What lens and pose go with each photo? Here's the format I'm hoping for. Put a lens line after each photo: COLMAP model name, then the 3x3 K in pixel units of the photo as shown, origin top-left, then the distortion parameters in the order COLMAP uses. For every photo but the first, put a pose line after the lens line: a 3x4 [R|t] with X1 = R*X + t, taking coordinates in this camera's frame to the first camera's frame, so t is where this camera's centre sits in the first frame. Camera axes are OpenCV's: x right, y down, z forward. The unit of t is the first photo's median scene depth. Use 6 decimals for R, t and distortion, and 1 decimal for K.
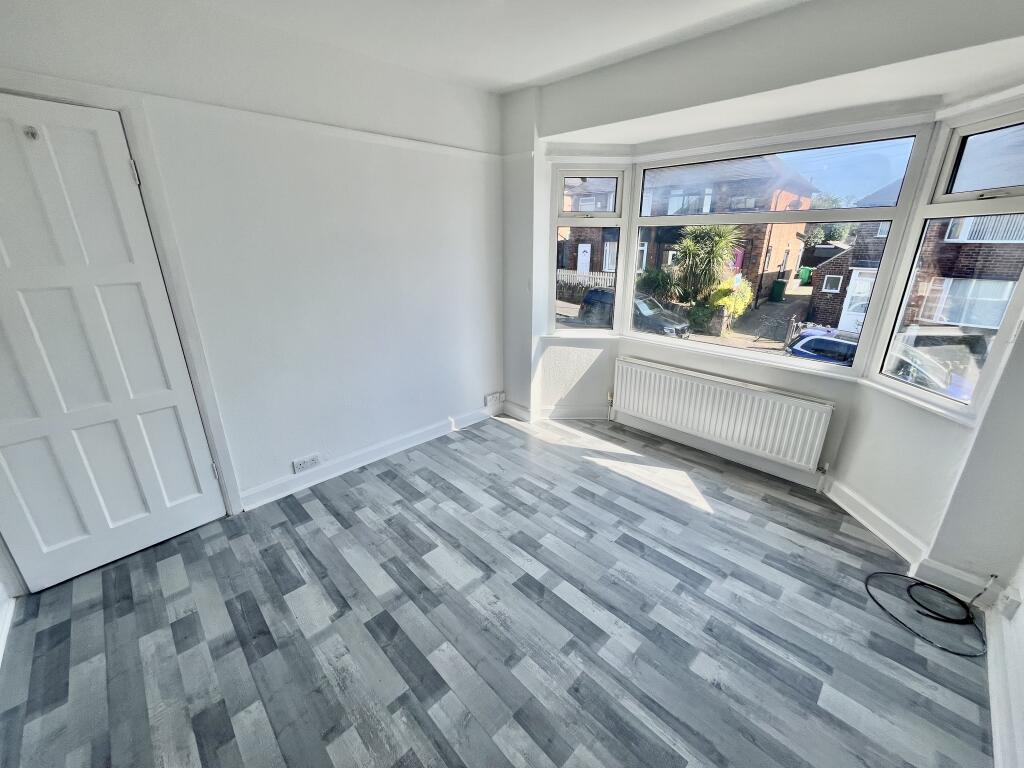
lens RADIAL K [[411.1, 0, 508.7], [0, 411.1, 380.7], [0, 0, 1]] dist [-0.002081, 0.000002]
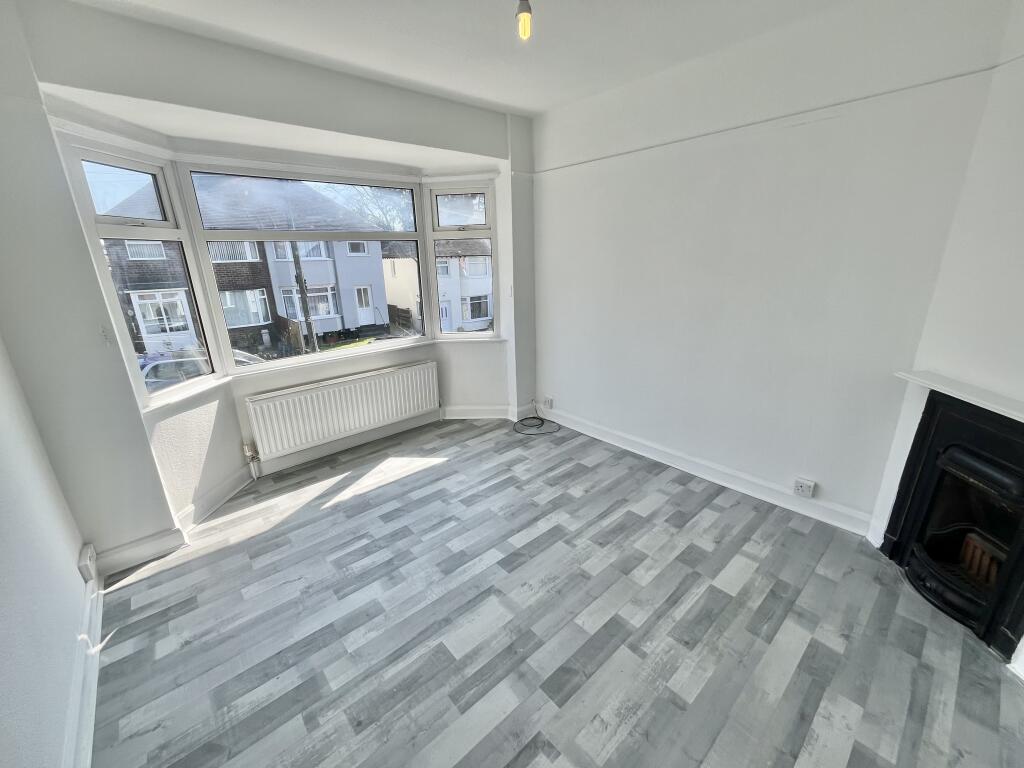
lens RADIAL K [[411.1, 0, 511.8], [0, 411.1, 379.4], [0, 0, 1]] dist [-0.002081, 0.000002]
pose [[0.056830, -0.293979, 0.954121, -0.741202], [0.347876, 0.901606, 0.257078, -0.190521], [-0.935816, 0.317306, 0.153507, 0.592466]]
